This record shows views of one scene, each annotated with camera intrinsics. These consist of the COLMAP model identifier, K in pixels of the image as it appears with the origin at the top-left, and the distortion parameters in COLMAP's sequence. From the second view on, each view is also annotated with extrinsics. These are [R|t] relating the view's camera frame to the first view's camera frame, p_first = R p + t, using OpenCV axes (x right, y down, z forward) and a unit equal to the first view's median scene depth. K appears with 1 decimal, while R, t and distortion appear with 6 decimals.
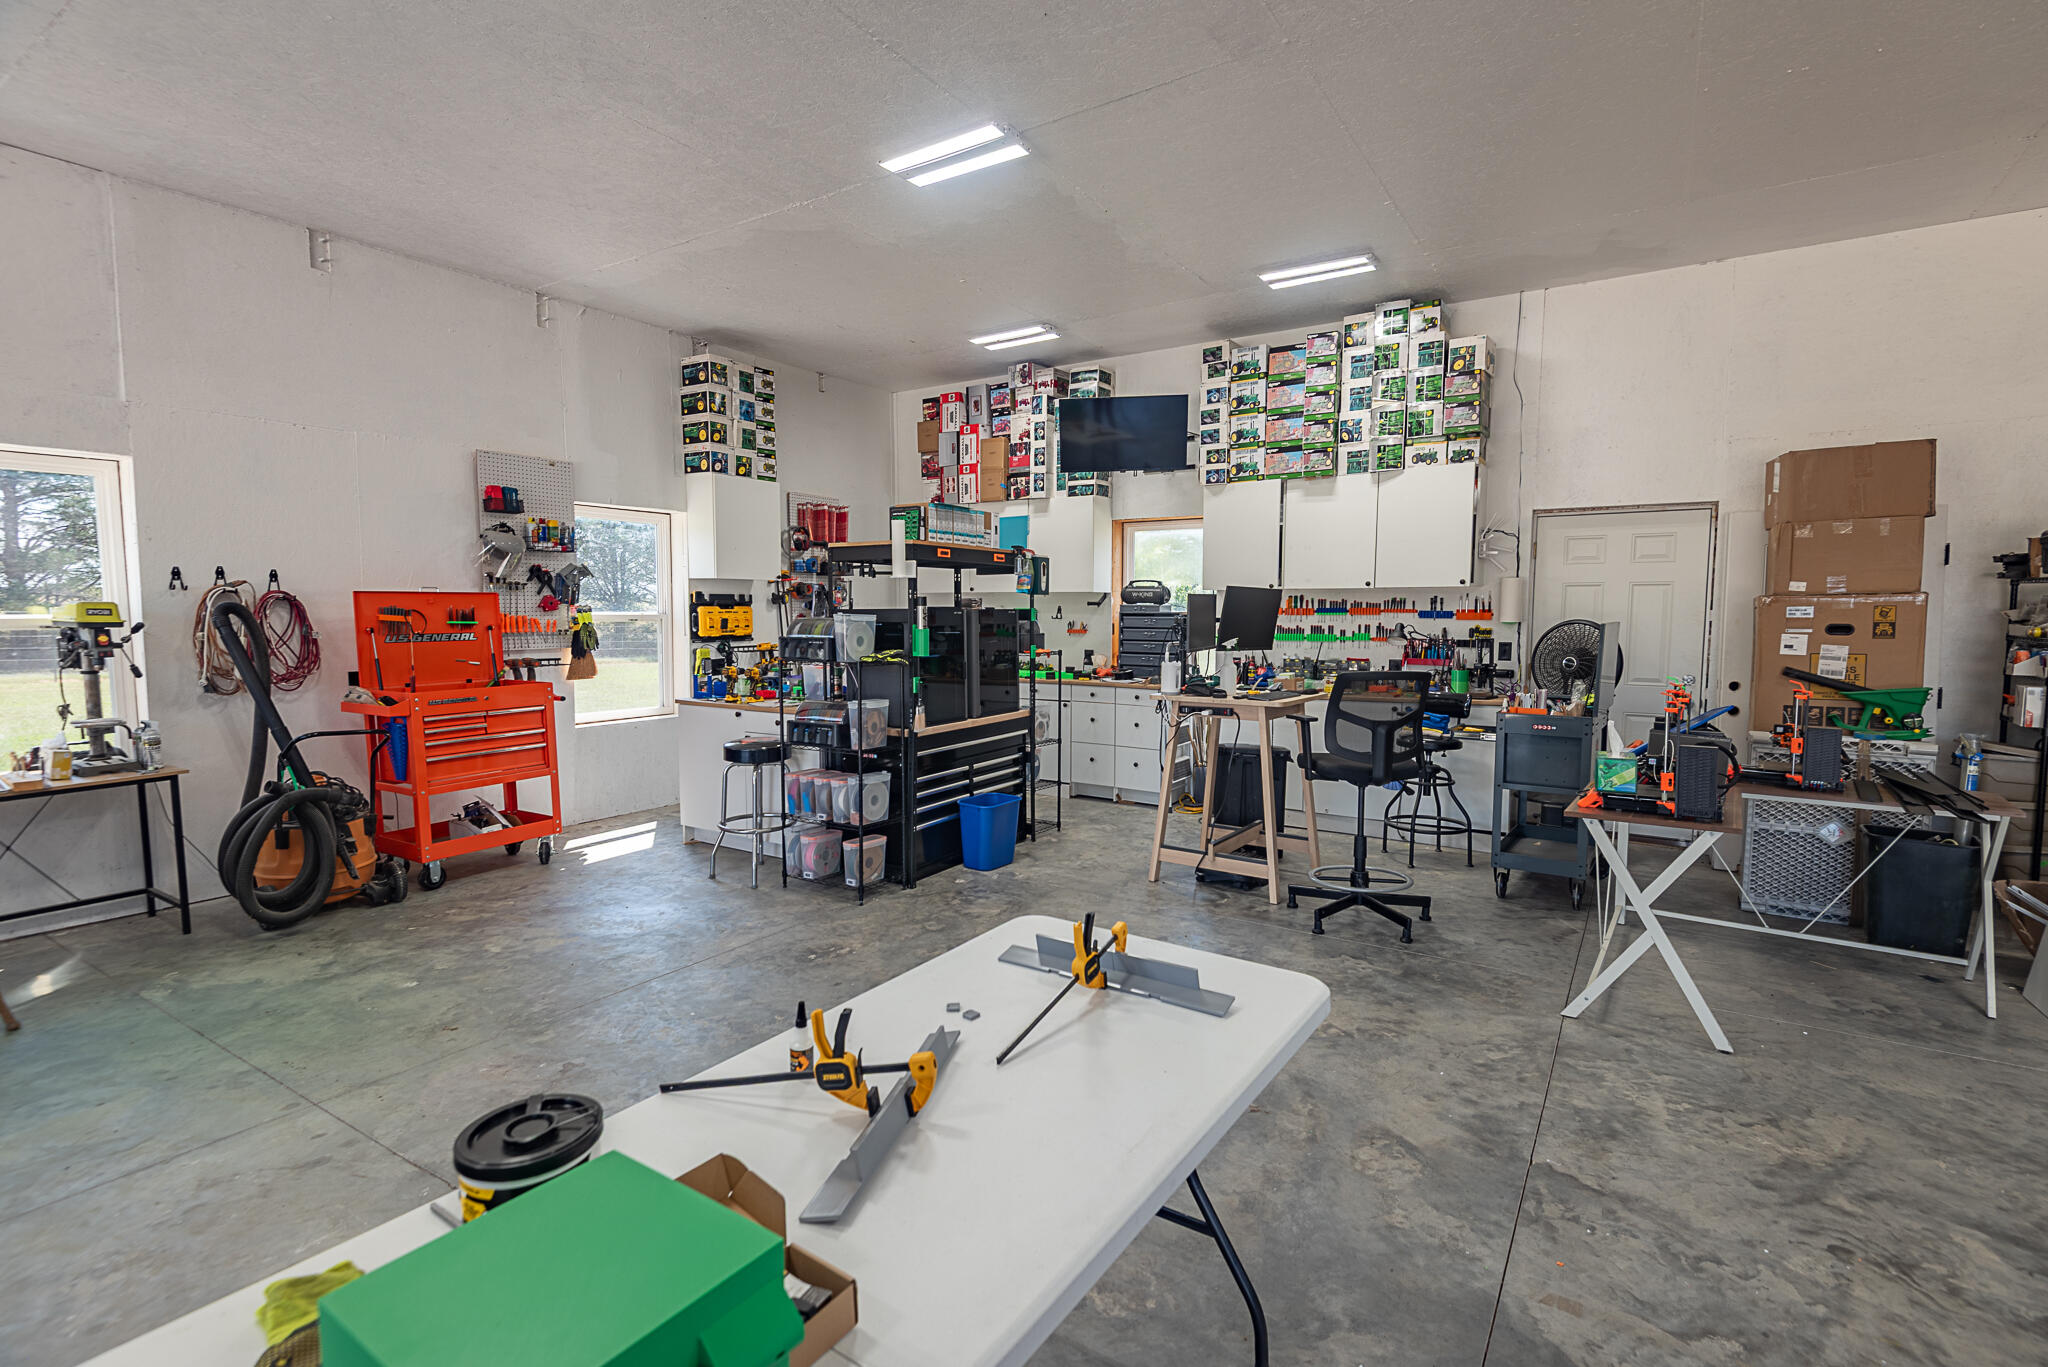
lens RADIAL K [[950.8, 0, 1011.5], [0, 950.8, 681.1], [0, 0, 1]] dist [0.037953, -0.025812]
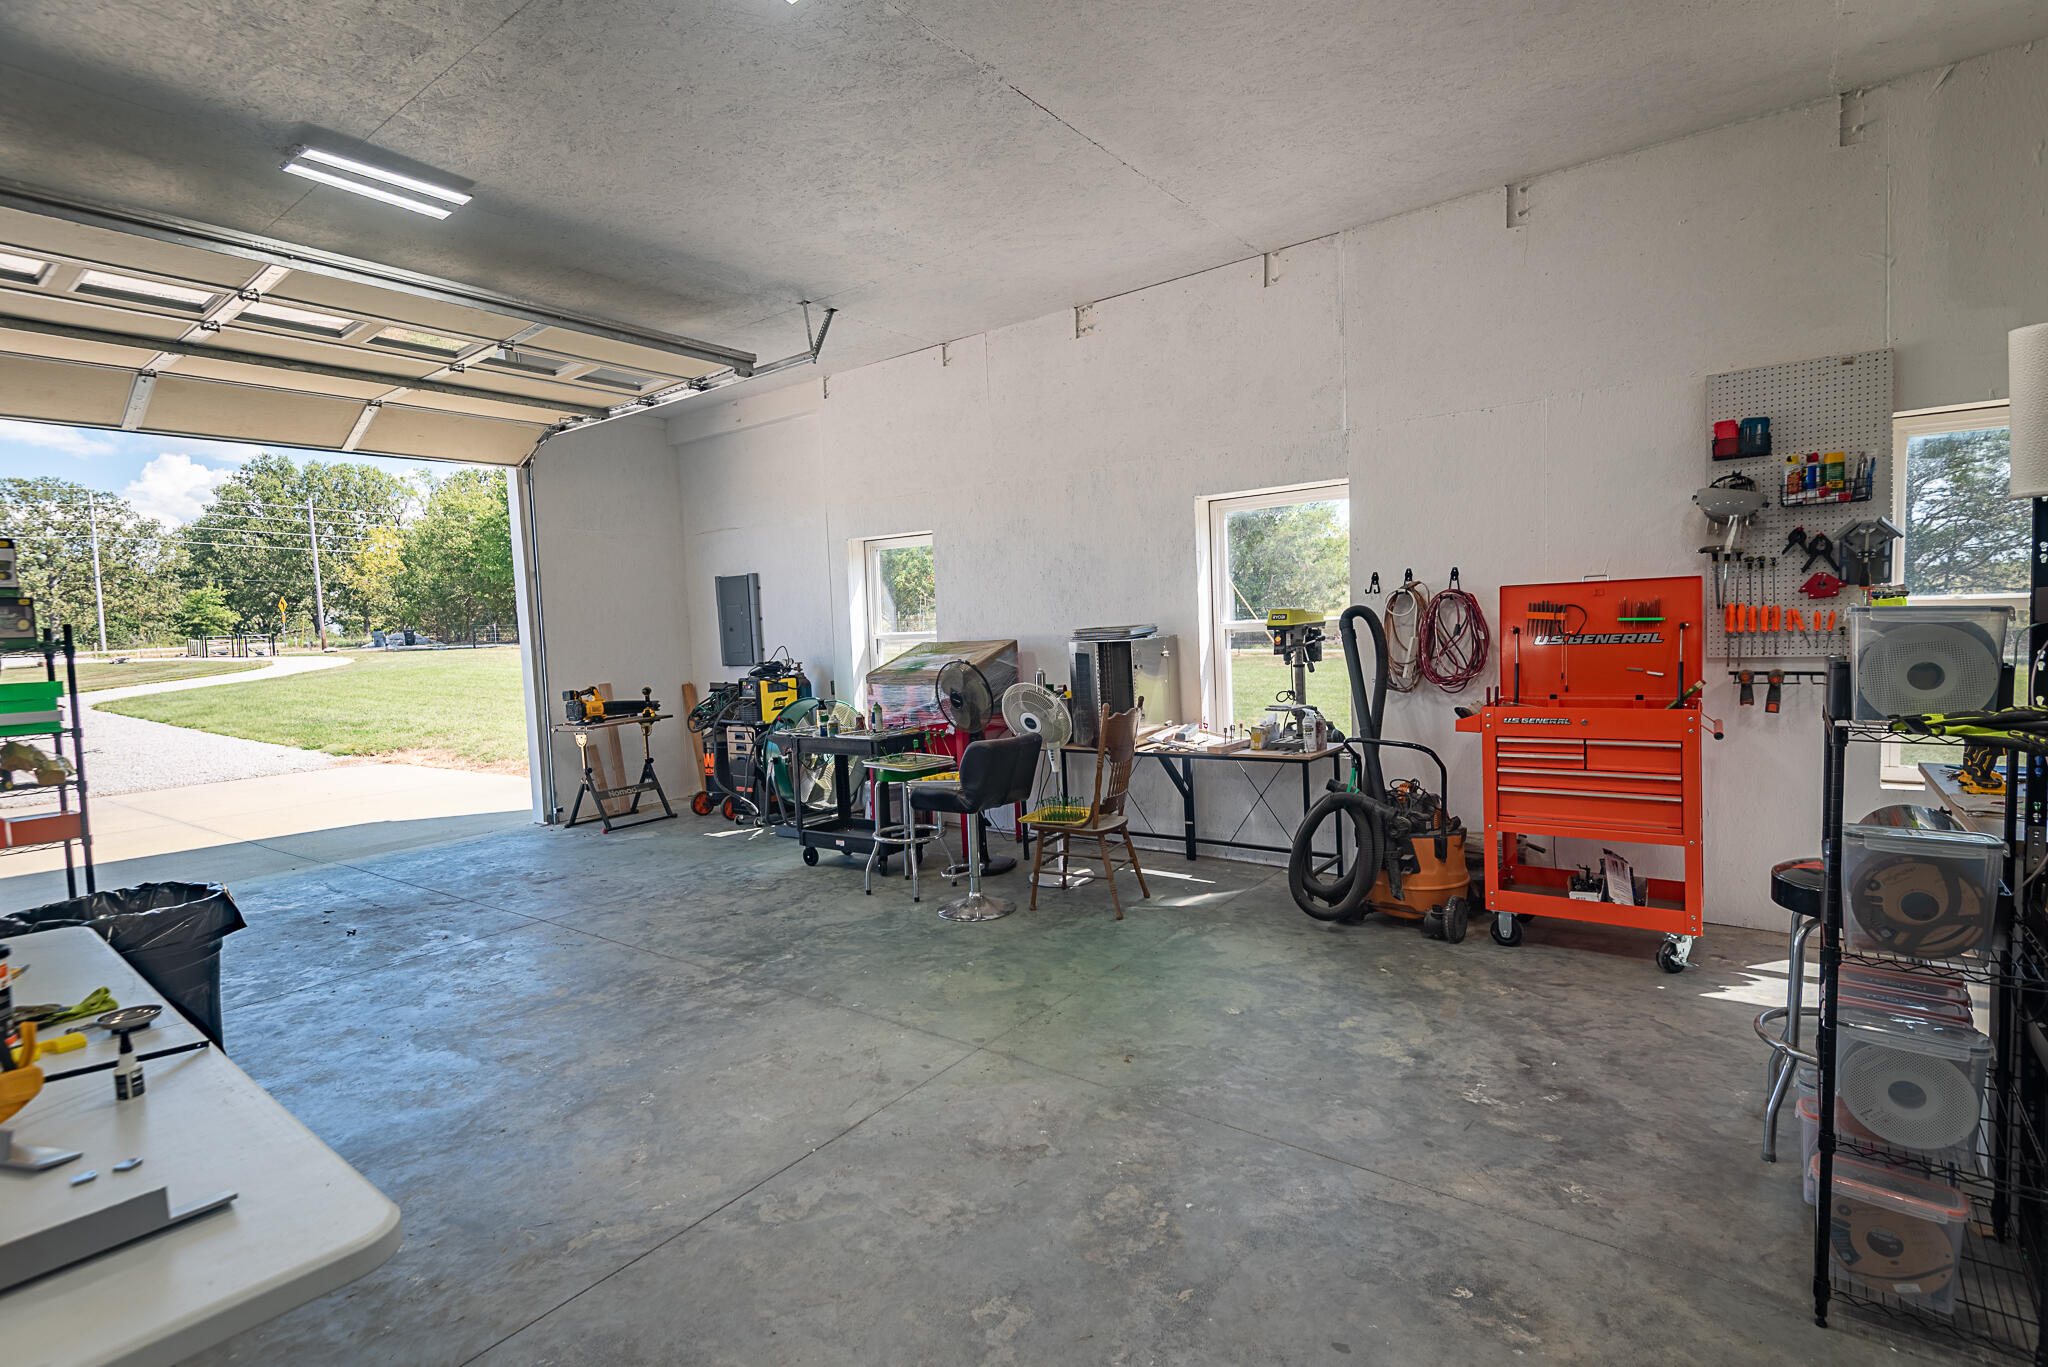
lens RADIAL K [[950.8, 0, 1011.5], [0, 950.8, 681.1], [0, 0, 1]] dist [0.037953, -0.025812]
pose [[-0.046323, 0.059864, -0.997131, 0.238094], [-0.041575, 0.997222, 0.061801, -0.044987], [0.998061, 0.044319, -0.043705, 0.635561]]
